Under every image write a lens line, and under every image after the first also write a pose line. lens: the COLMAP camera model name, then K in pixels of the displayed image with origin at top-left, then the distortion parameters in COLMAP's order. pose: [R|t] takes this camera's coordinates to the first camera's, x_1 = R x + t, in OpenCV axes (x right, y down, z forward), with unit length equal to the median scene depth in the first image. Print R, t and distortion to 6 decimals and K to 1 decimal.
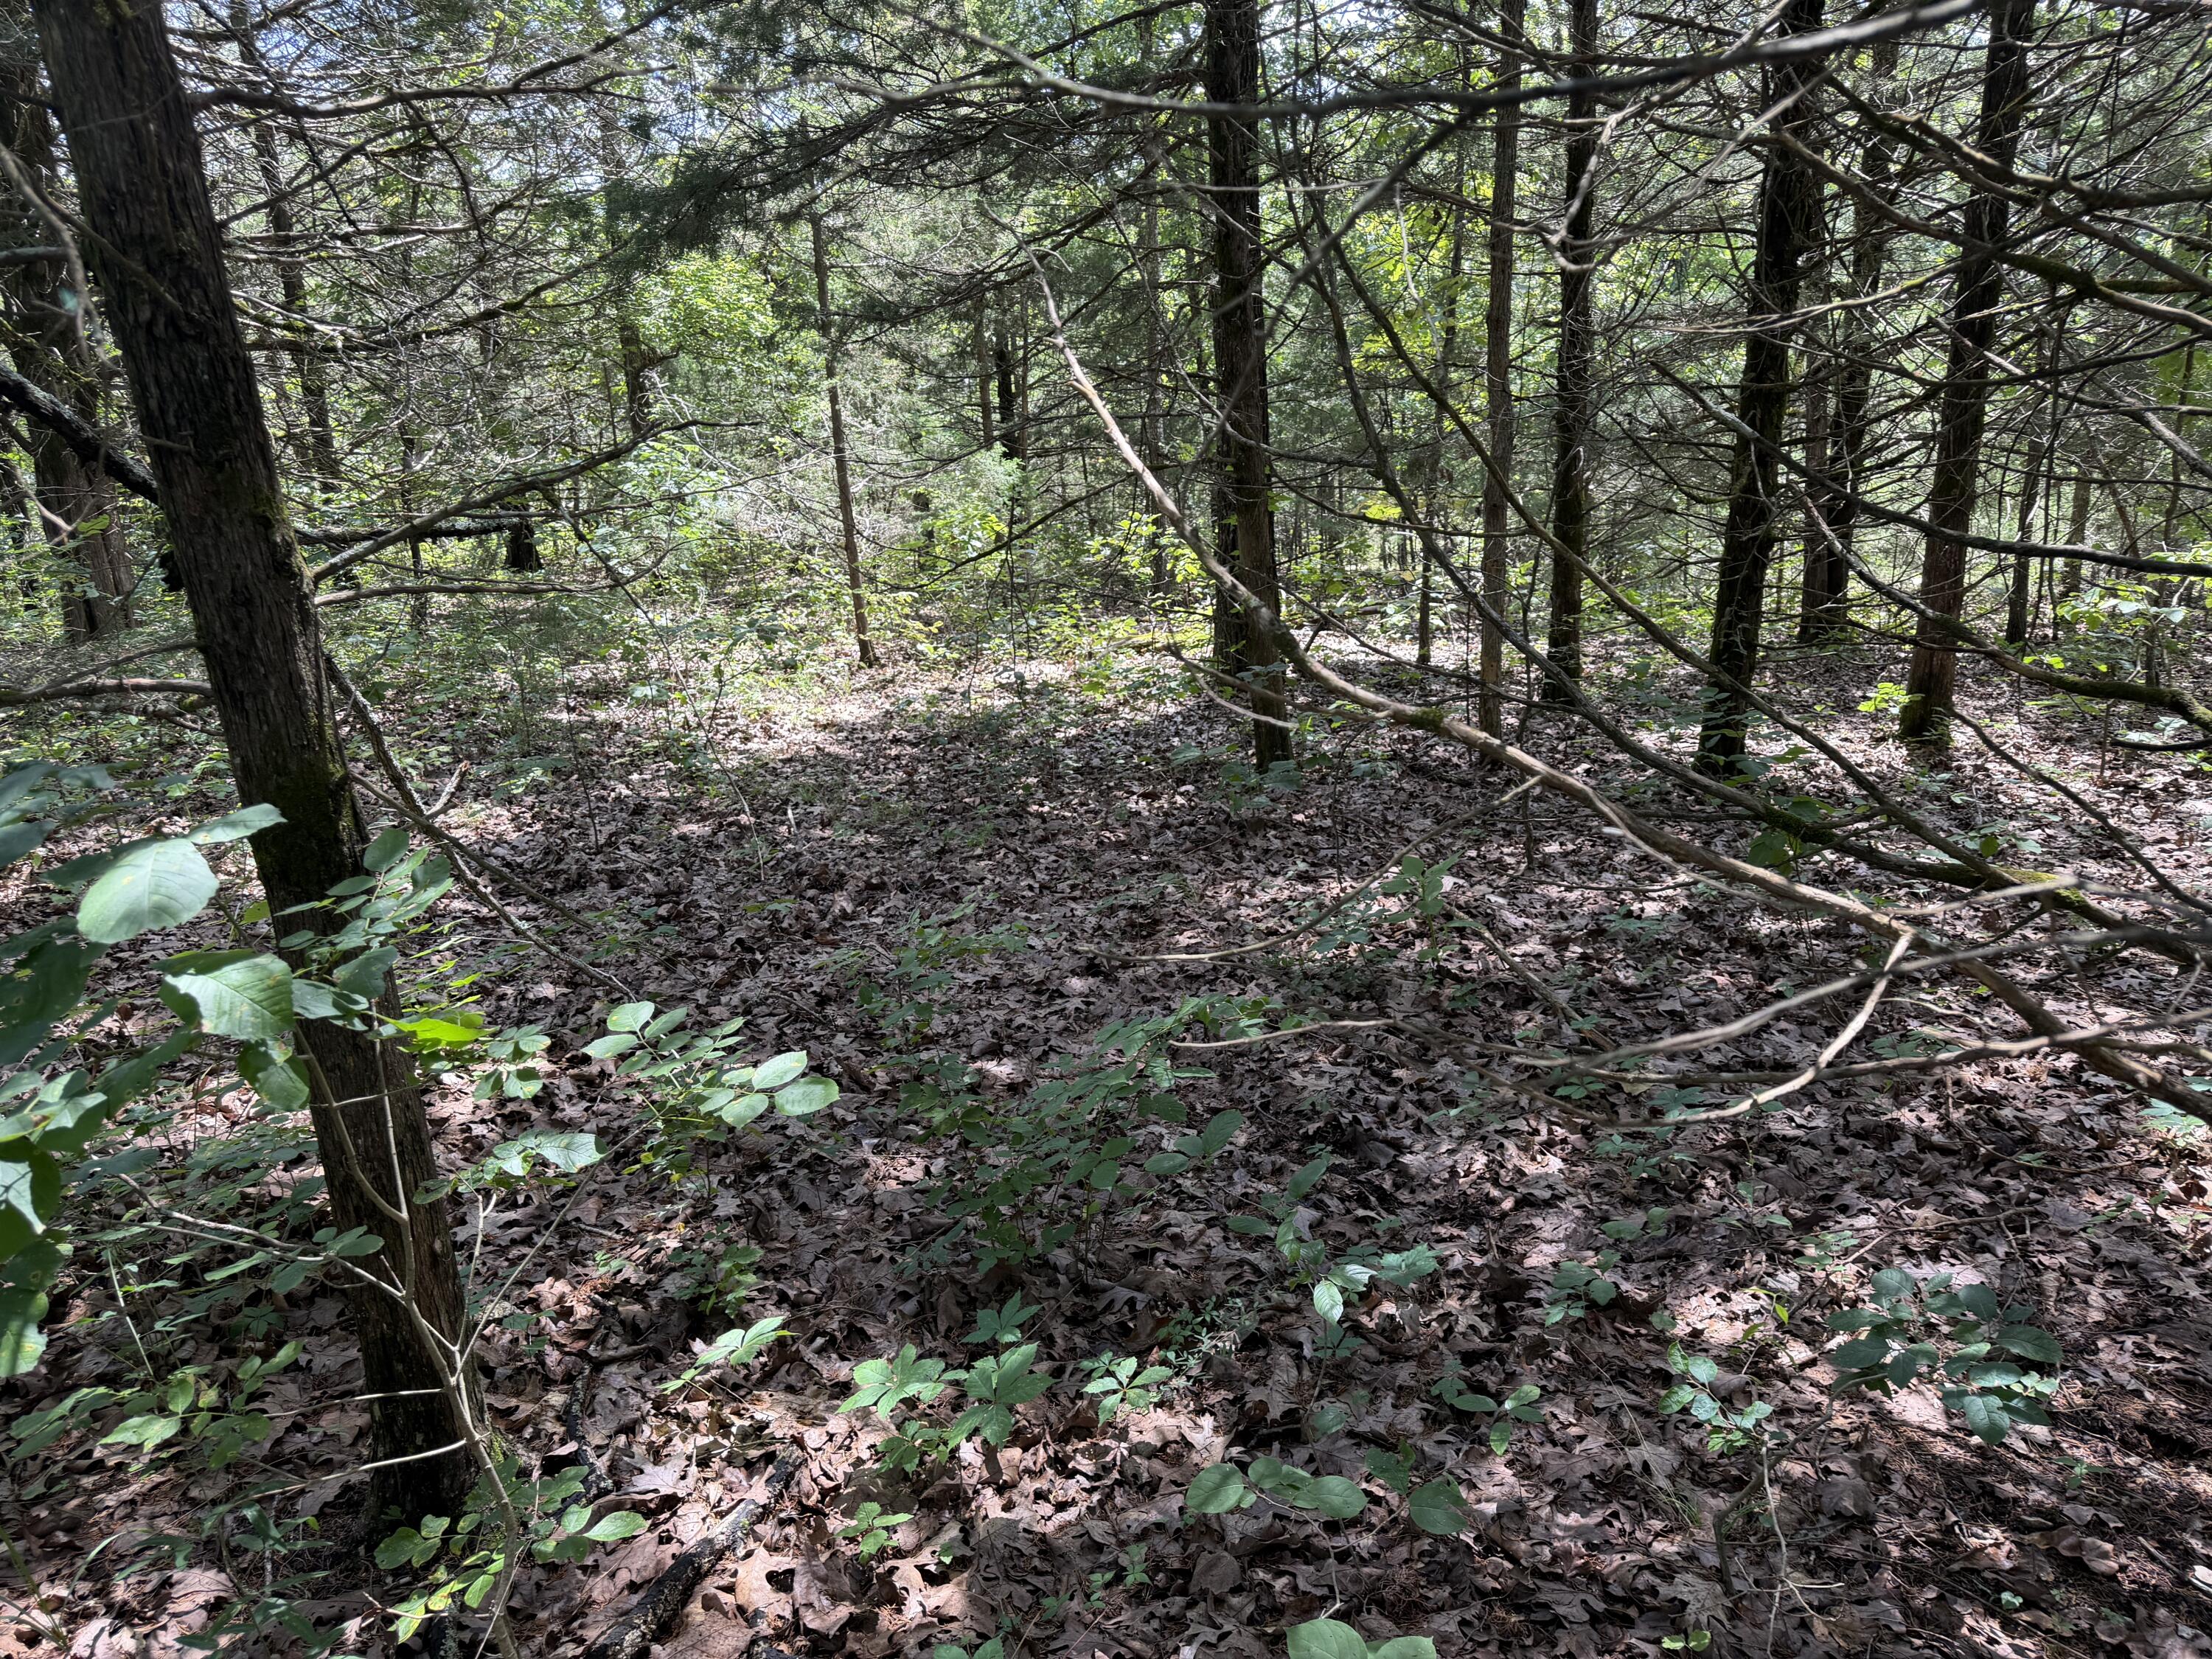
lens RADIAL K [[1546.3, 0, 1106.0], [0, 1546.3, 829.5], [0, 0, 1]] dist [0.087902, 0.000258]
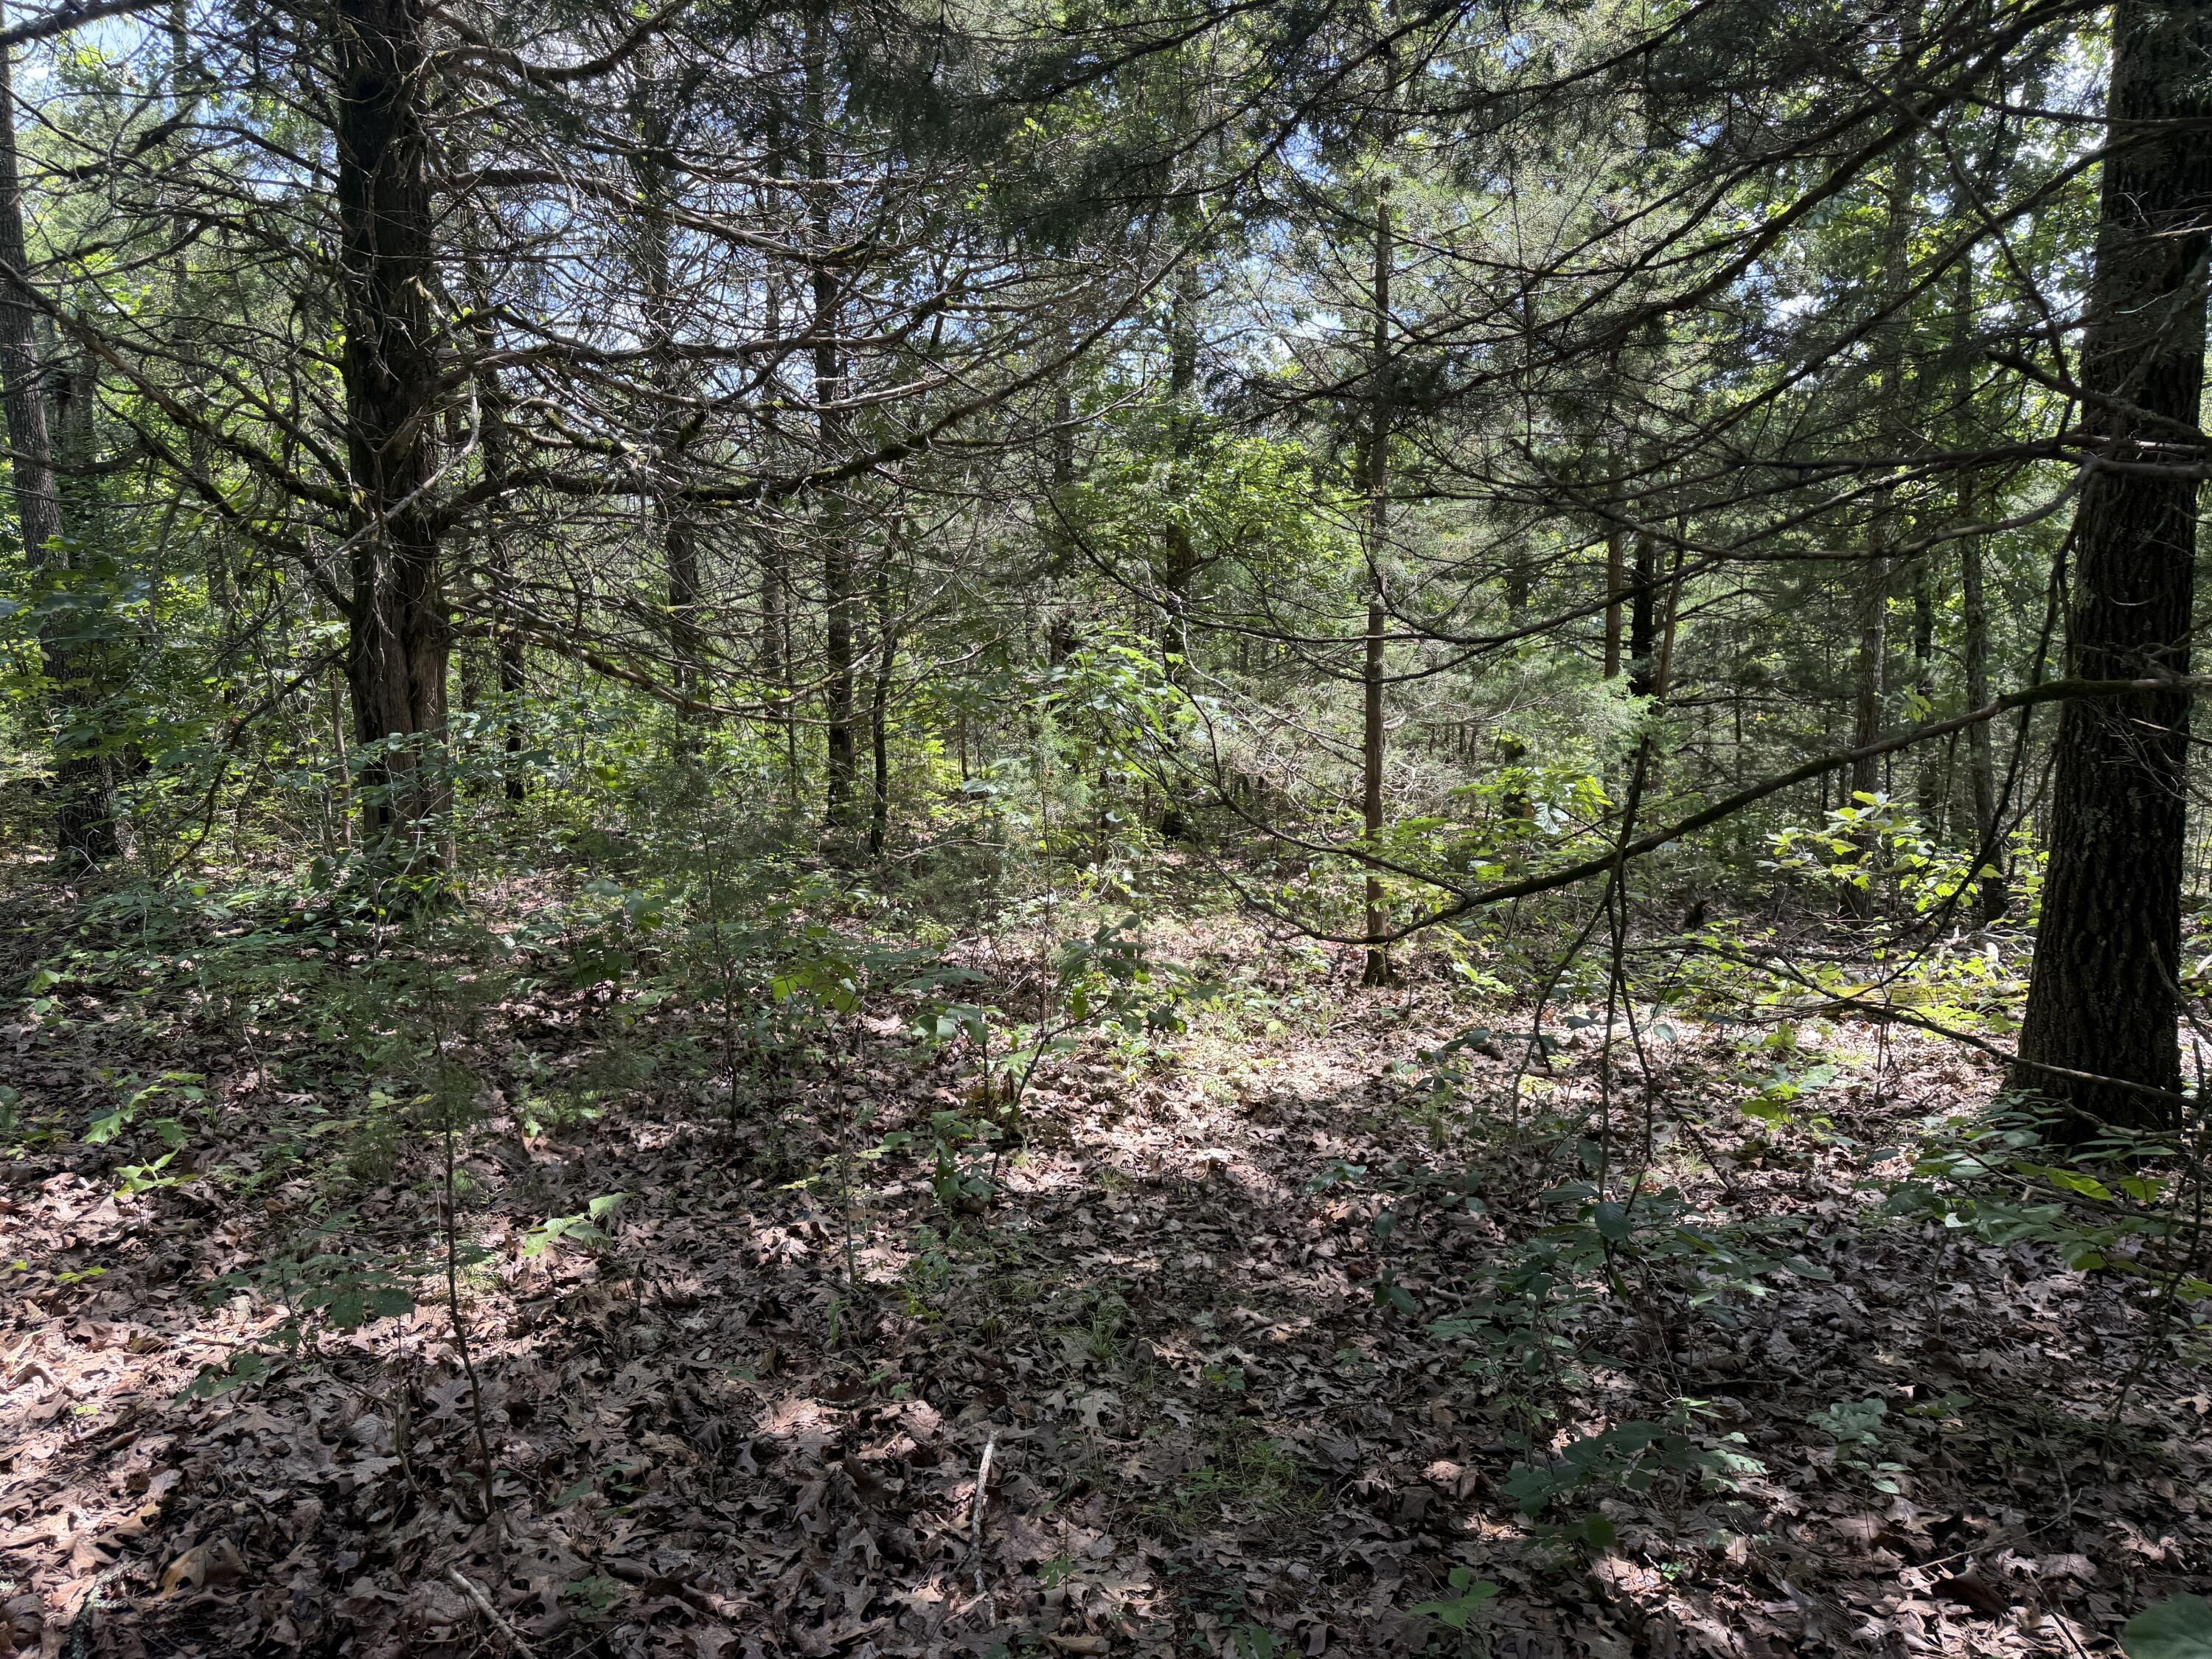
lens RADIAL K [[1546.3, 0, 1106.0], [0, 1546.3, 829.5], [0, 0, 1]] dist [0.087902, 0.000258]
pose [[0.923893, 0.093374, -0.371083, -0.020158], [-0.149152, 0.980943, -0.124517, -0.068077], [0.352385, 0.170388, 0.920213, 0.330130]]
